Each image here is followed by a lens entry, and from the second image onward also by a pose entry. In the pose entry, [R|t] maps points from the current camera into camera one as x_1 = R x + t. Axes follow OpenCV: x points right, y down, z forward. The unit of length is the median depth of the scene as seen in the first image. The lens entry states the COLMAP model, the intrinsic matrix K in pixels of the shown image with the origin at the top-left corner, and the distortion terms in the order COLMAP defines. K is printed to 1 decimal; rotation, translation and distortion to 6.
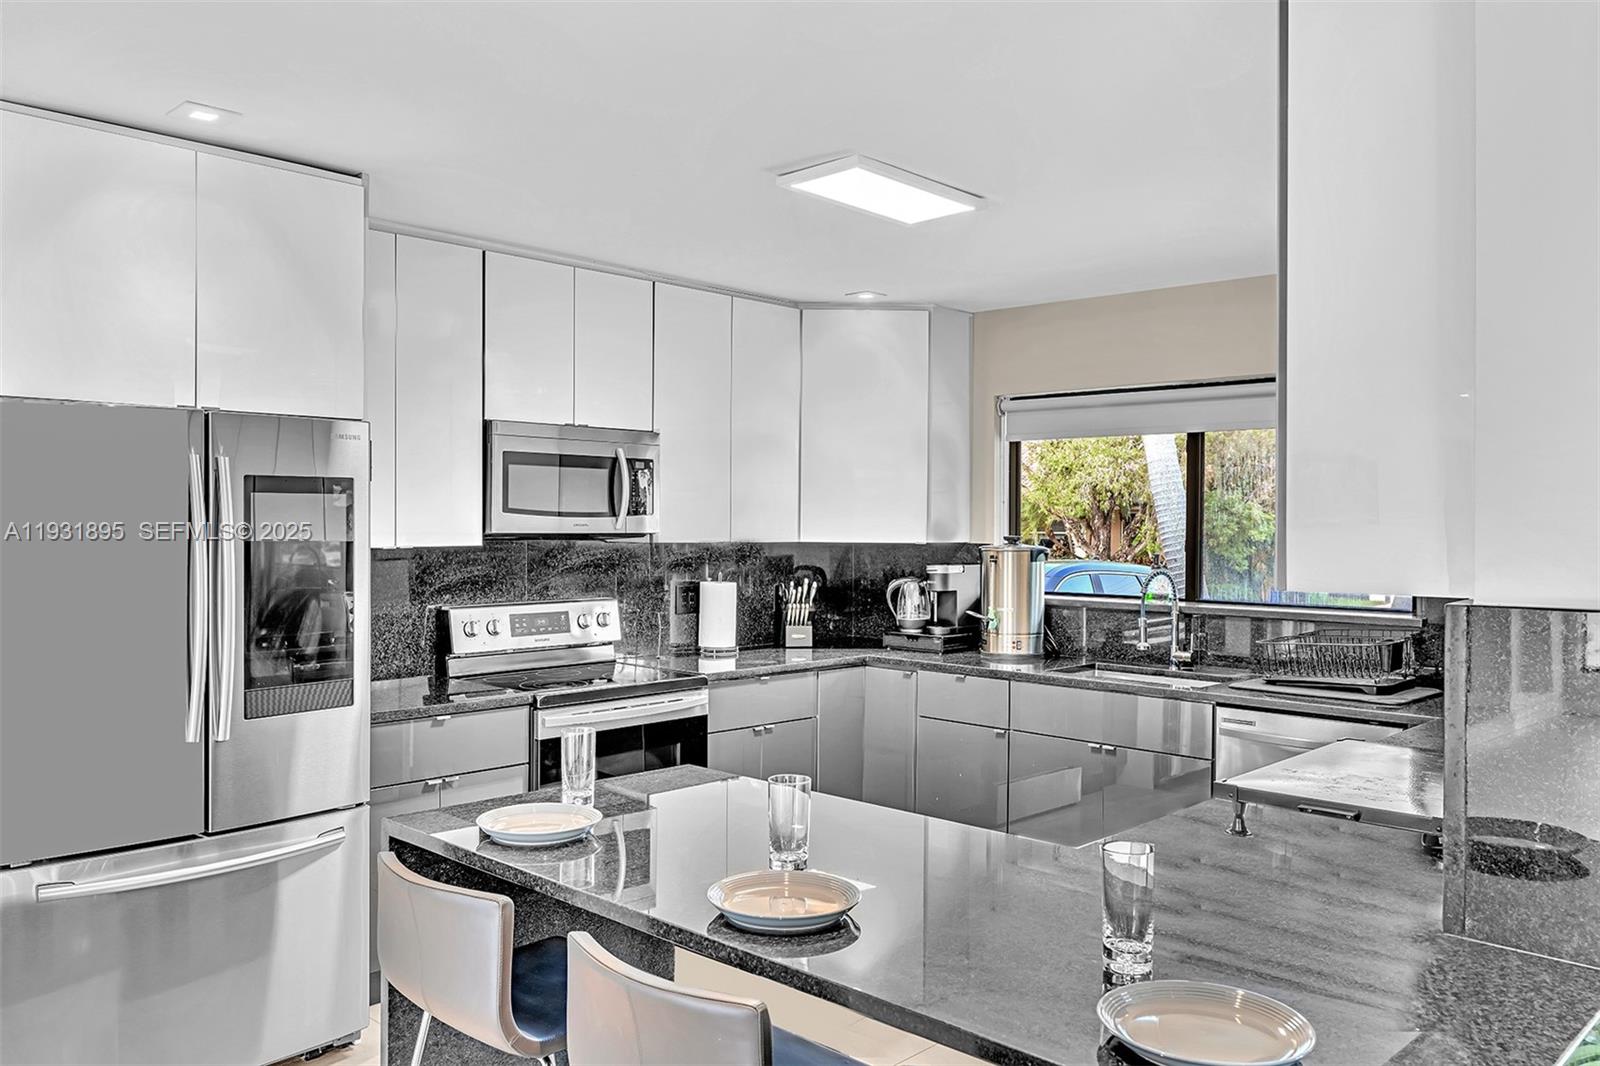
lens RADIAL K [[1211.2, 0, 800.4], [0, 1211.2, 531.9], [0, 0, 1]] dist [0.002819, 0.003252]
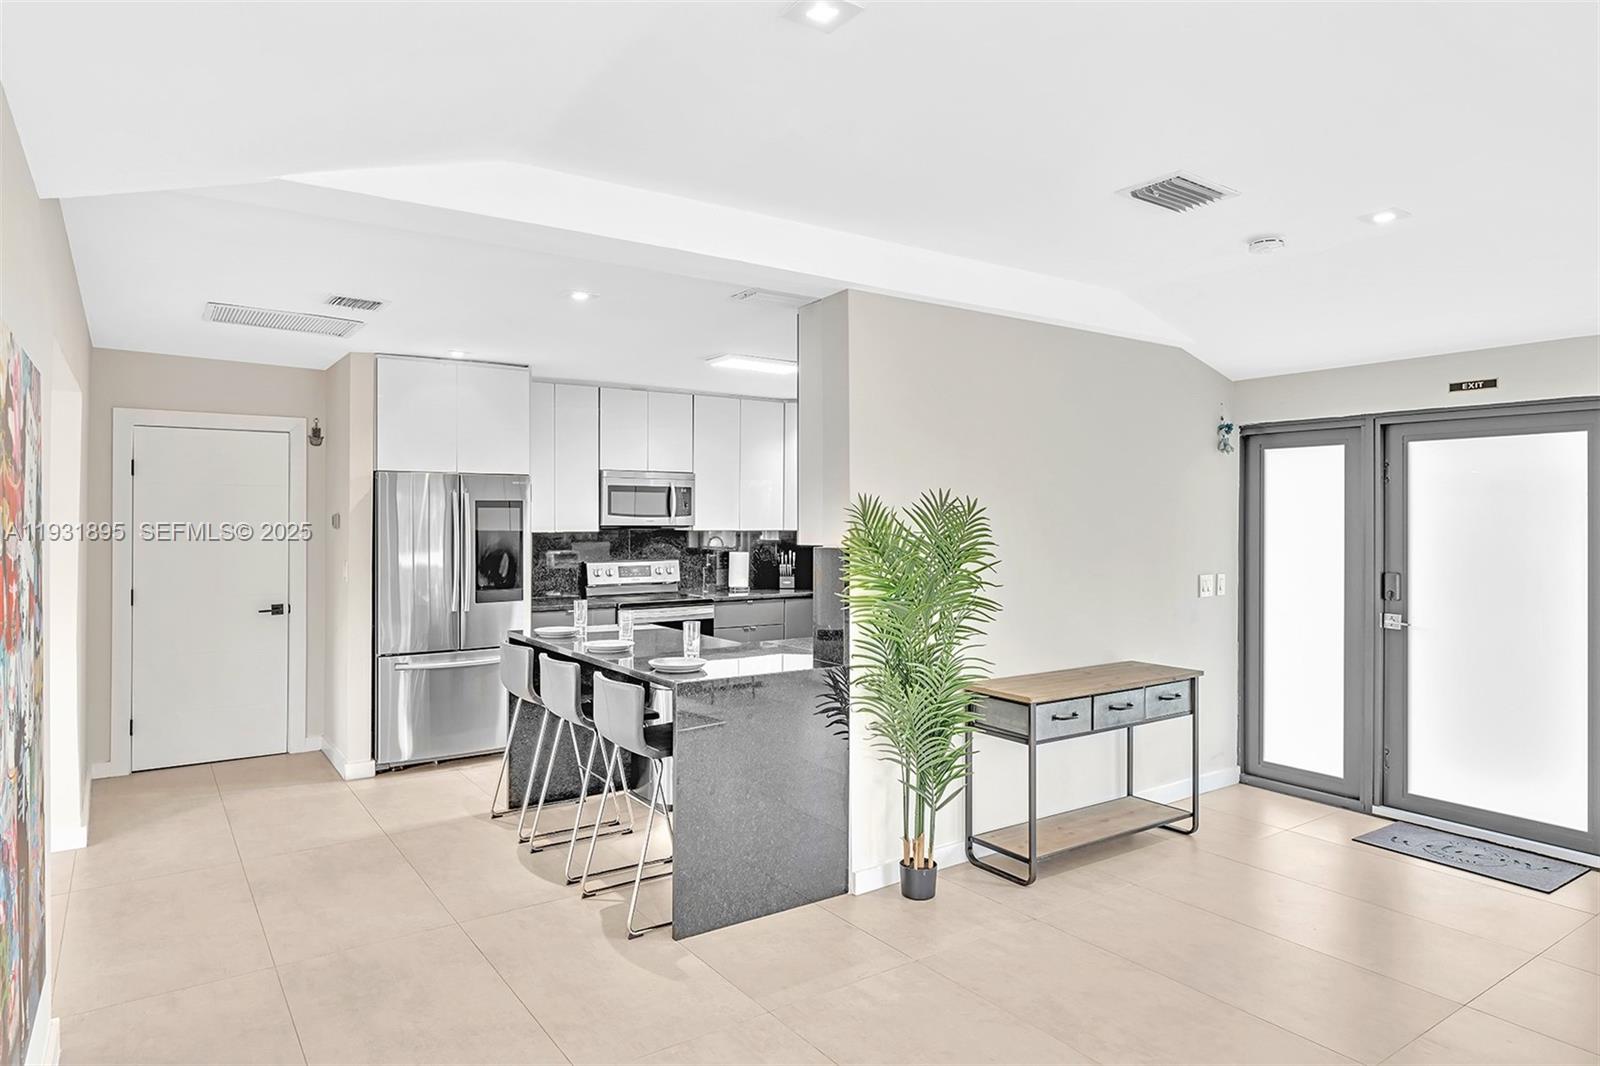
lens RADIAL K [[959.8, 0, 799.1], [0, 959.8, 524.9], [0, 0, 1]] dist [0.007318, 0.000699]
pose [[0.980761, -0.003900, -0.195173, 0.361569], [0.003305, 0.999989, -0.003378, 0.006260], [0.195184, 0.002668, 0.980763, -0.492426]]
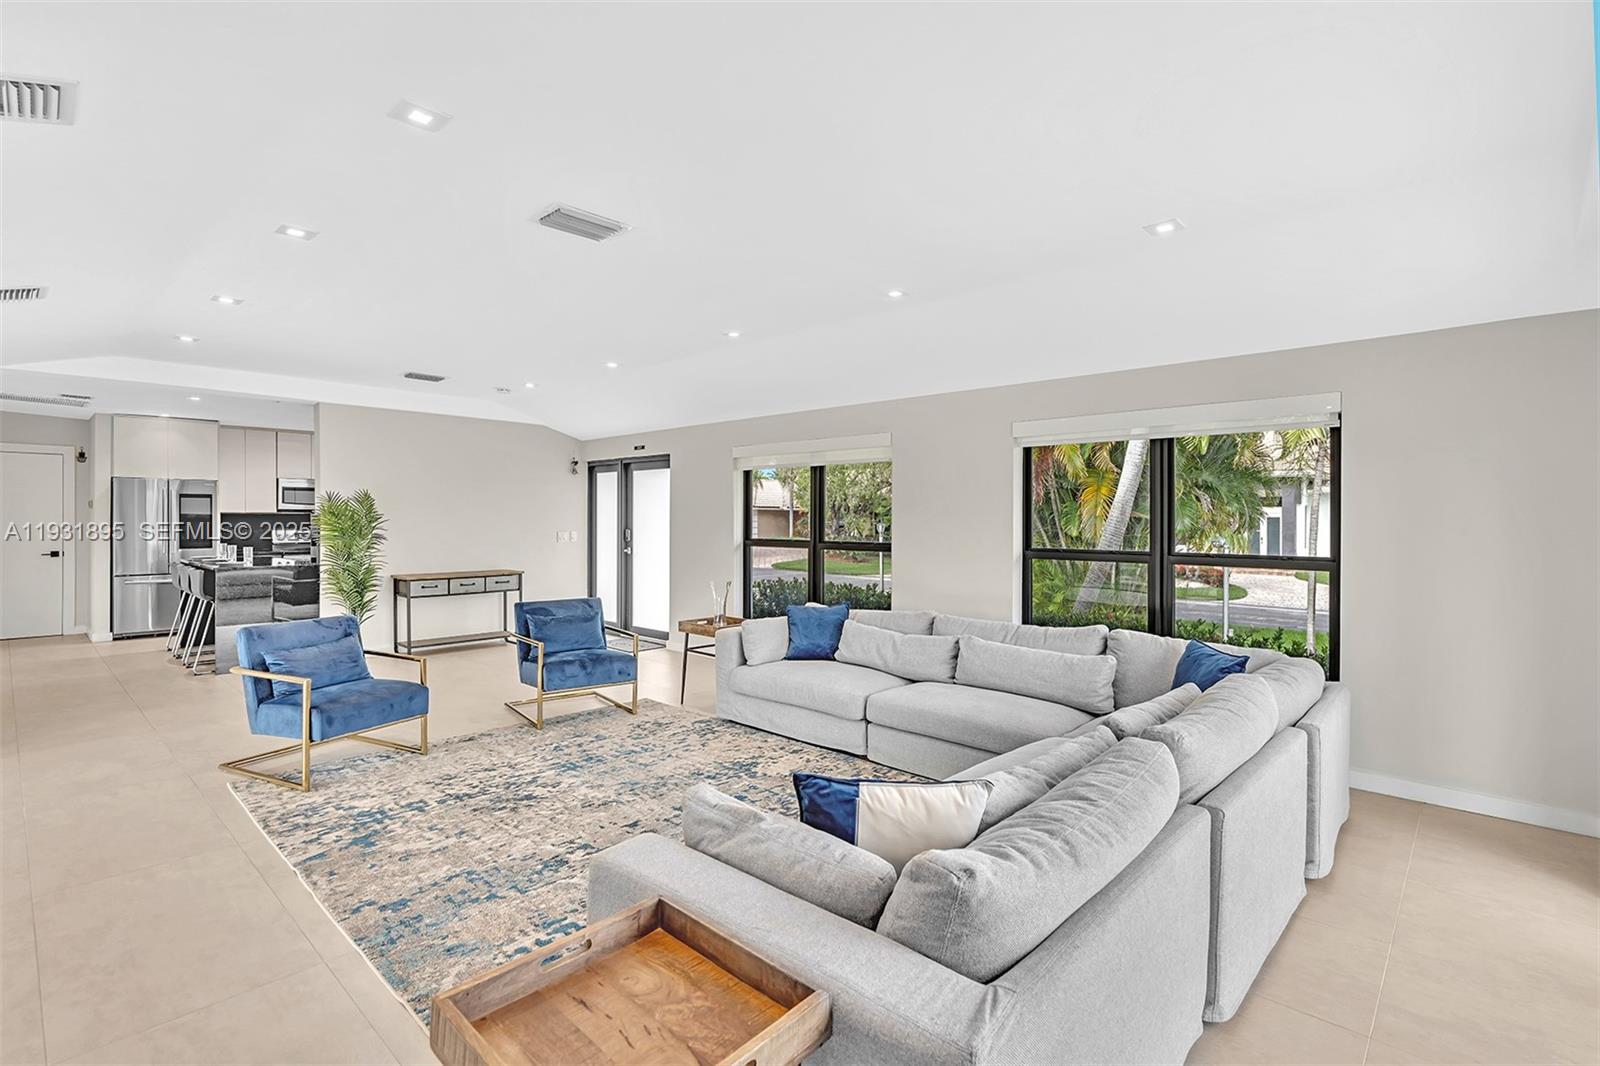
lens RADIAL K [[758.1, 0, 796.8], [0, 758.1, 532.2], [0, 0, 1]] dist [0.003438, 0.001376]
pose [[0.999957, -0.002606, 0.008923, 1.194079], [0.002521, 0.999952, 0.009506, 0.048628], [-0.008948, -0.009484, 0.999915, -1.208898]]
